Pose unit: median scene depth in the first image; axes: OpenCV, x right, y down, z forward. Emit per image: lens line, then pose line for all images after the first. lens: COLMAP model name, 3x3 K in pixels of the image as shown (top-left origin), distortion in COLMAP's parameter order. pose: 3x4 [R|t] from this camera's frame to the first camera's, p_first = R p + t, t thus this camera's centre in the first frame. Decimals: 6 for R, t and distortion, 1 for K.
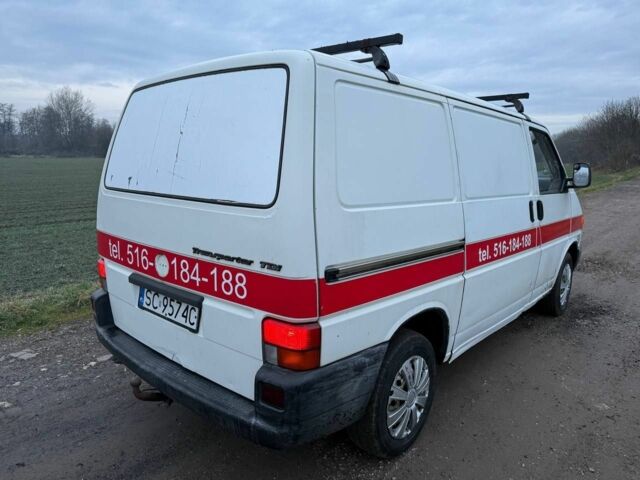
lens RADIAL K [[466.5, 0, 318.1], [0, 466.5, 240.8], [0, 0, 1]] dist [0.022037, -0.017516]
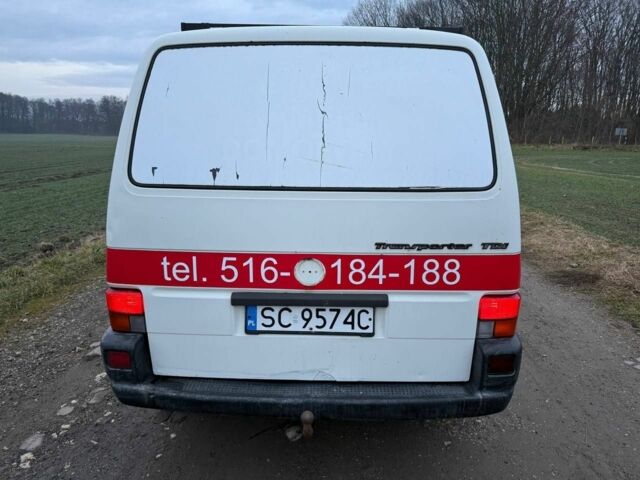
lens RADIAL K [[466.5, 0, 318.5], [0, 466.5, 239.3], [0, 0, 1]] dist [0.022037, -0.017516]
pose [[0.773923, -0.147253, 0.615922, -0.887984], [0.117139, 0.989094, 0.089282, -0.084330], [-0.622352, 0.003052, 0.782732, 0.357067]]
